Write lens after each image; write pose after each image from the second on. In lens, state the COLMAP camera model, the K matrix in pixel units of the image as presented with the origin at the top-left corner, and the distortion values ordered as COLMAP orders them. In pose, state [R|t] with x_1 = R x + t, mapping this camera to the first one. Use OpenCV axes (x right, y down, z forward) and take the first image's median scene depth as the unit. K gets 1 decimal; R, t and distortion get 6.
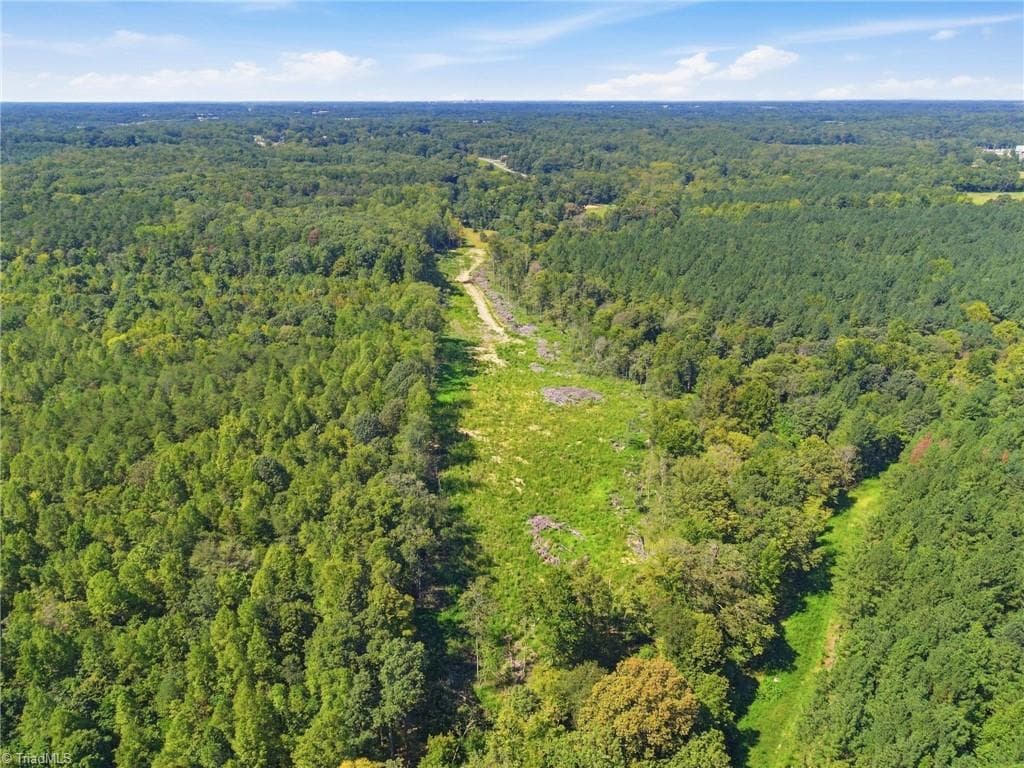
lens RADIAL K [[703.9, 0, 510.8], [0, 703.9, 383.2], [0, 0, 1]] dist [-0.011478, -0.008631]
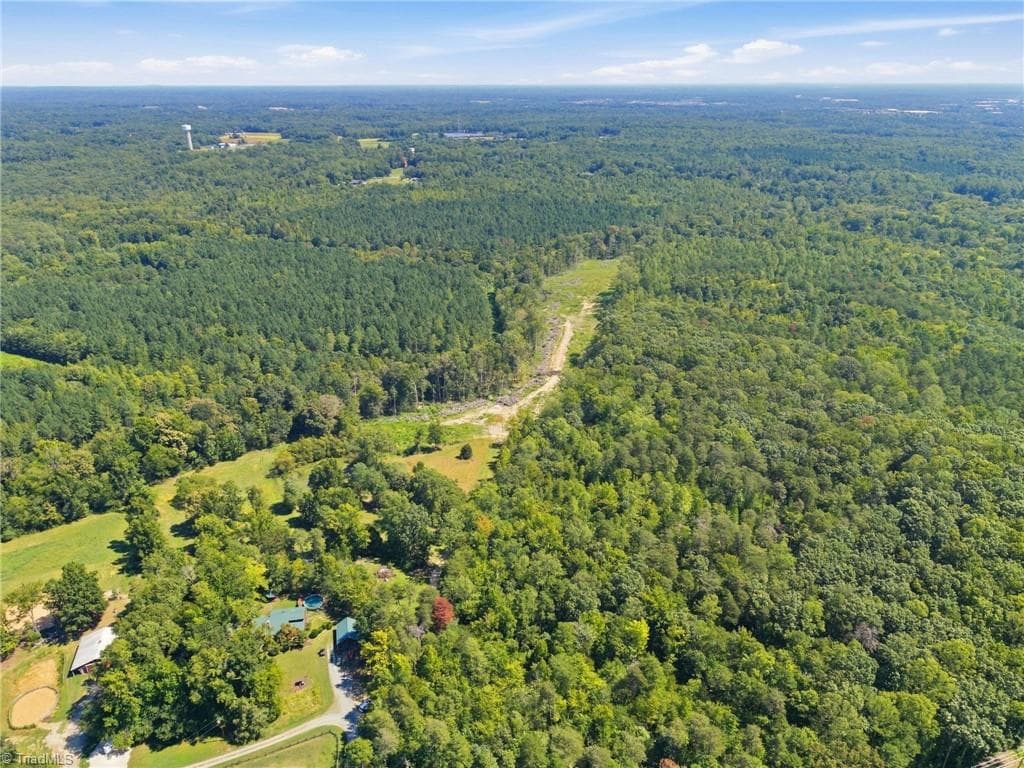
lens RADIAL K [[699.2, 0, 506.3], [0, 699.2, 382.7], [0, 0, 1]] dist [0.021882, -0.021271]
pose [[-0.928628, -0.149311, 0.339642, -0.452573], [0.141032, 0.704666, 0.695382, -1.124758], [-0.343162, 0.693651, -0.633315, 2.215255]]
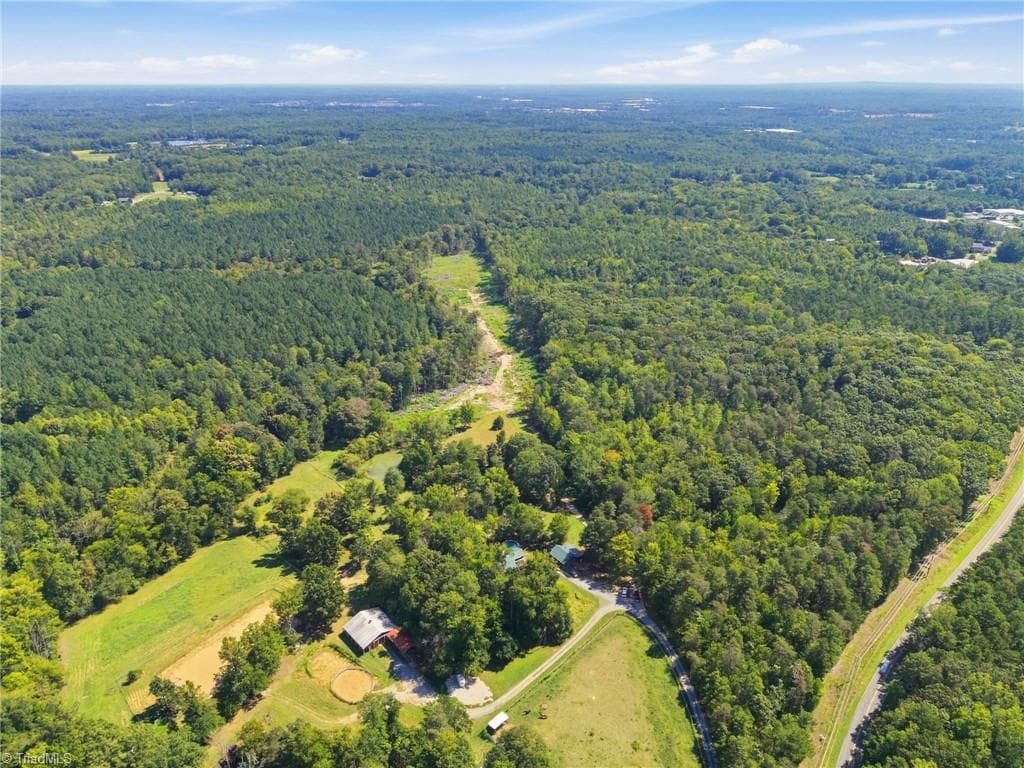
lens RADIAL K [[699.2, 0, 514.6], [0, 699.2, 393.1], [0, 0, 1]] dist [0.021882, -0.021271]
pose [[-0.998309, 0.020103, -0.054544, -0.026739], [-0.025954, 0.685437, 0.727670, -1.244230], [0.052015, 0.727855, -0.683756, 2.429499]]
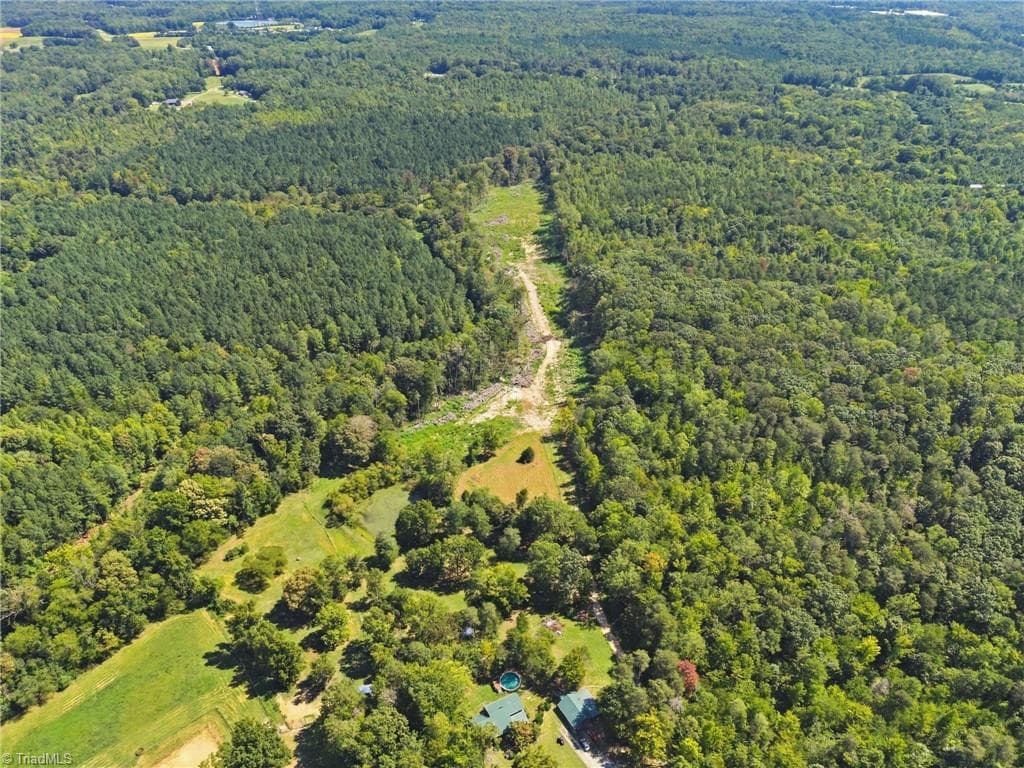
lens RADIAL K [[699.2, 0, 509.3], [0, 699.2, 389.4], [0, 0, 1]] dist [0.021882, -0.021271]
pose [[-0.997356, -0.042930, 0.058634, -0.090411], [0.023956, 0.567517, 0.823013, -1.204874], [-0.068608, 0.822241, -0.564989, 2.134328]]
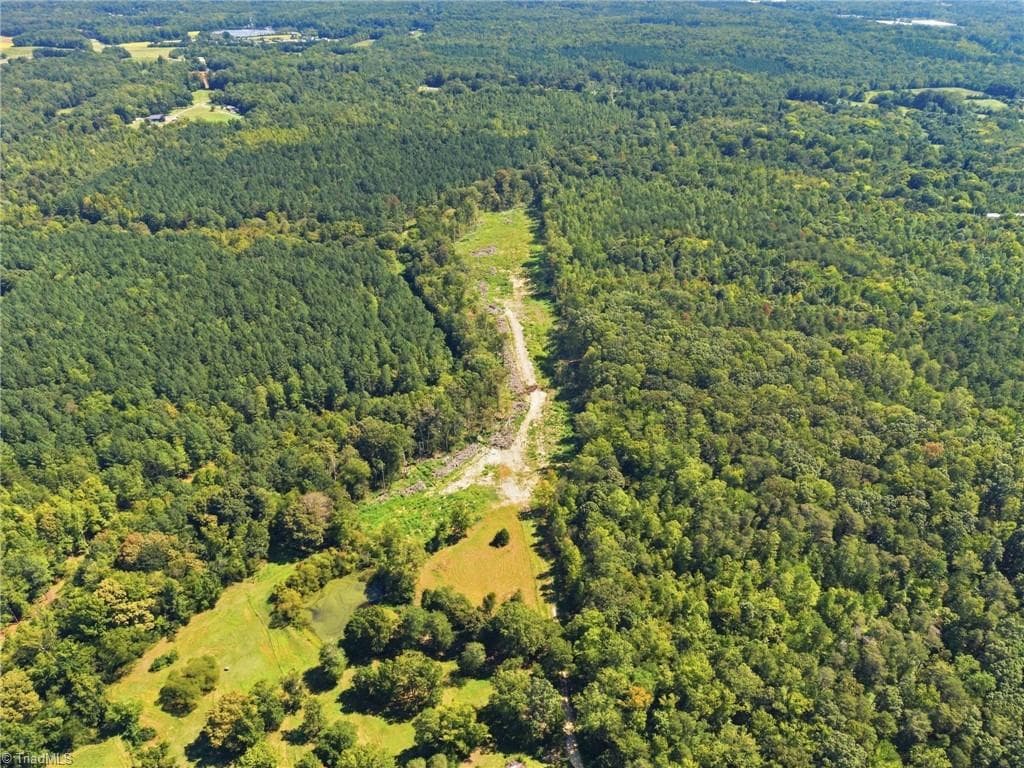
lens RADIAL K [[699.2, 0, 509.4], [0, 699.2, 385.4], [0, 0, 1]] dist [0.021882, -0.021271]
pose [[-0.996781, -0.047249, 0.064770, -0.119833], [0.025816, 0.575698, 0.817255, -1.171286], [-0.075903, 0.816296, -0.572625, 2.000508]]
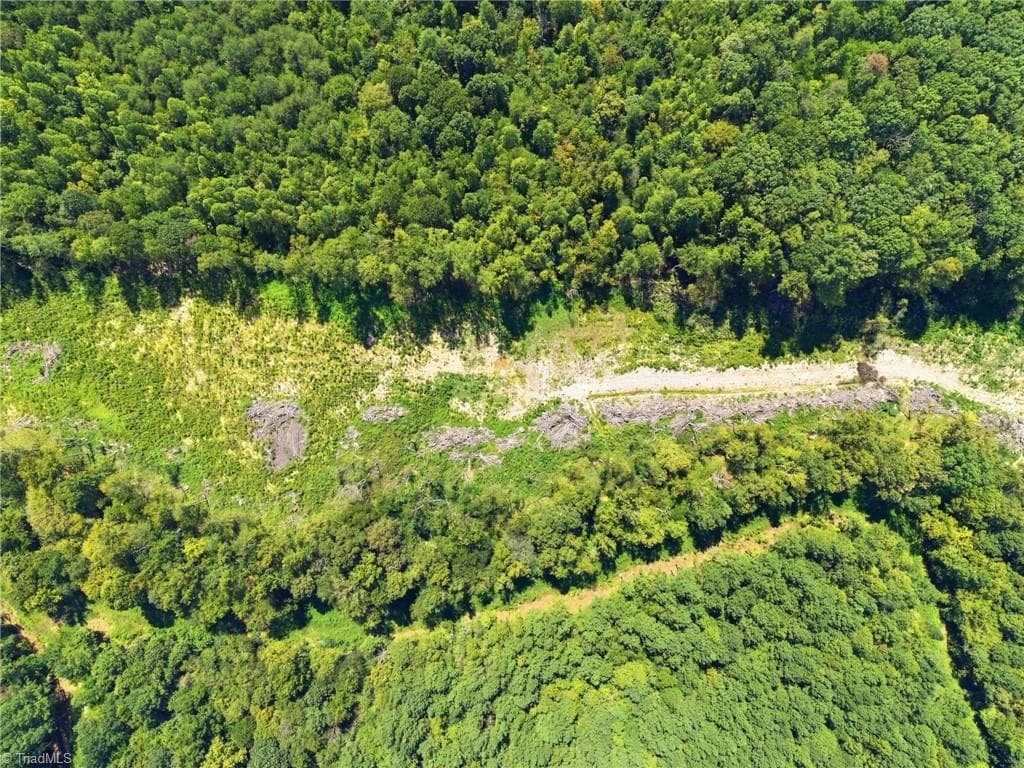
lens RADIAL K [[699.2, 0, 510.2], [0, 699.2, 383.1], [0, 0, 1]] dist [0.021882, -0.021271]
pose [[-0.151496, 0.988452, -0.003520, -0.013691], [-0.372755, -0.053832, 0.926367, -0.711897], [0.915479, 0.141653, 0.376606, 0.725307]]
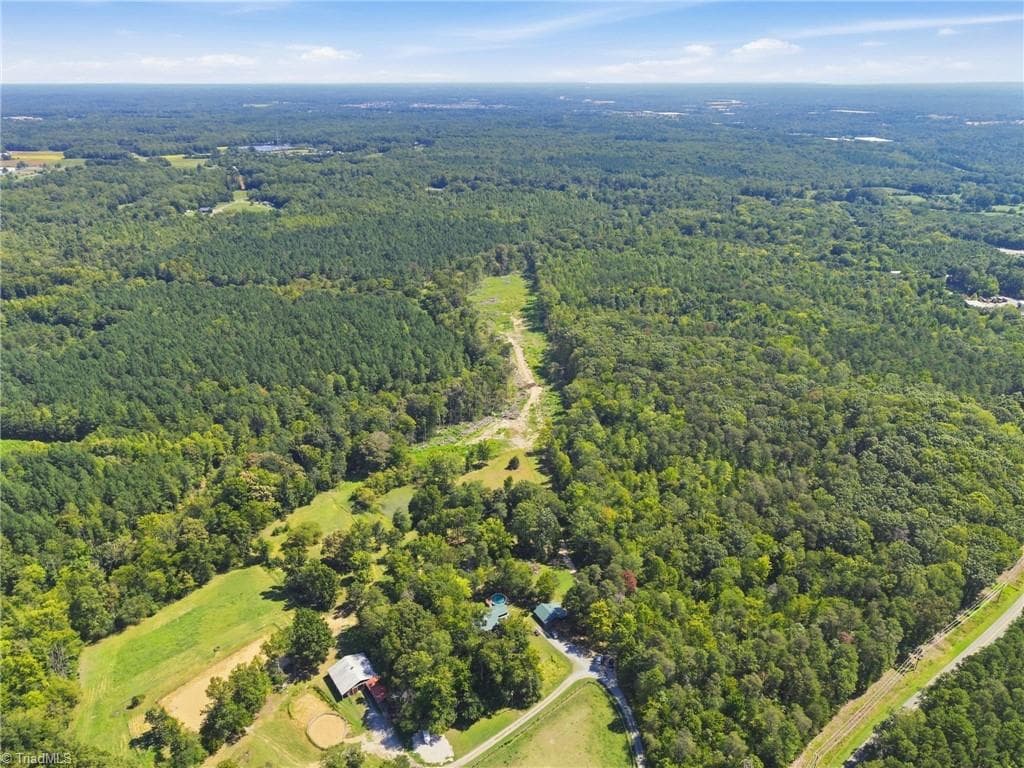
lens RADIAL K [[699.2, 0, 511.5], [0, 699.2, 392.7], [0, 0, 1]] dist [0.021882, -0.021271]
pose [[-0.998209, -0.029141, 0.052249, -0.118253], [0.018281, 0.683004, 0.730185, -1.314754], [-0.056965, 0.729833, -0.681248, 2.391497]]
